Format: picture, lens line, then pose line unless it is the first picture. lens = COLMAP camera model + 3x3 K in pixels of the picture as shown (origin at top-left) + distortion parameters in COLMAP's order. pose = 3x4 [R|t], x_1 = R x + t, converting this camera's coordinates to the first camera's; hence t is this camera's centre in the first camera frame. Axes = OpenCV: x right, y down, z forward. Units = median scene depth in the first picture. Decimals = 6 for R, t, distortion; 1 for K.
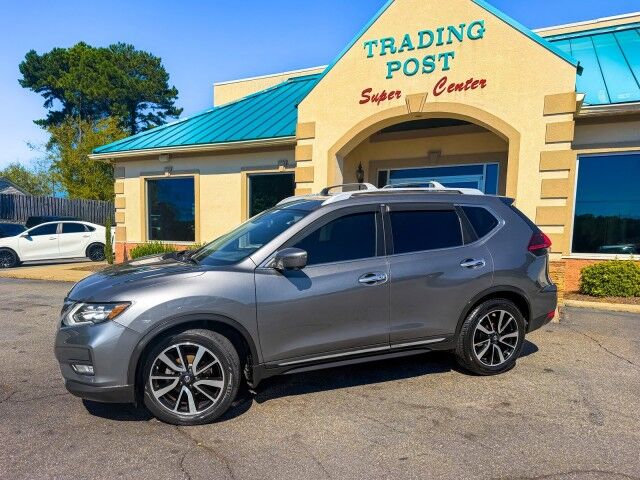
lens RADIAL K [[480.2, 0, 282.9], [0, 480.2, 291.0], [0, 0, 1]] dist [0.011902, -0.018359]
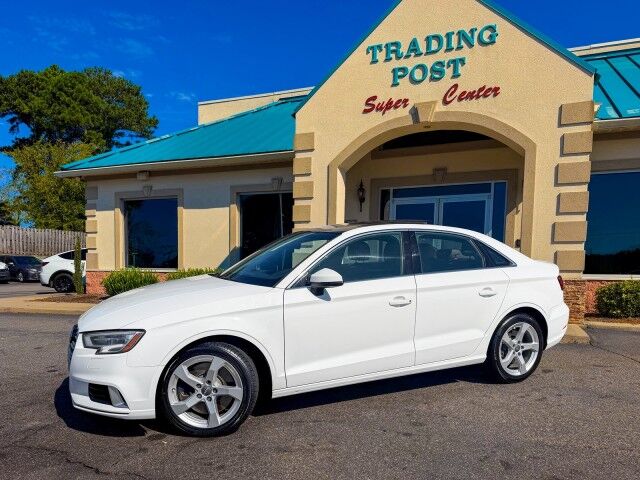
lens RADIAL K [[480.2, 0, 322.8], [0, 480.2, 311.1], [0, 0, 1]] dist [0.011902, -0.018359]
pose [[0.993402, -0.010860, 0.114167, -0.026419], [0.015070, 0.999235, -0.036078, 0.020704], [-0.113688, 0.037560, 0.992806, 0.114858]]
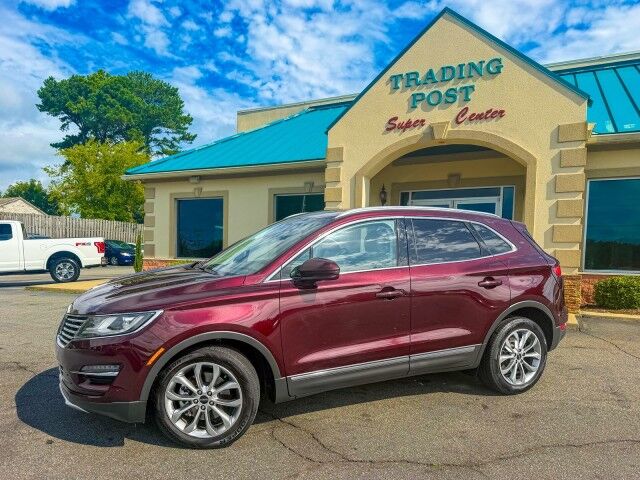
lens RADIAL K [[478.9, 0, 284.6], [0, 478.9, 295.8], [0, 0, 1]] dist [0.017755, -0.025351]
pose [[0.999932, 0.011598, 0.001080, -0.068748], [-0.011545, 0.999127, -0.040159, 0.031488], [-0.001545, 0.040144, 0.999193, -0.073951]]
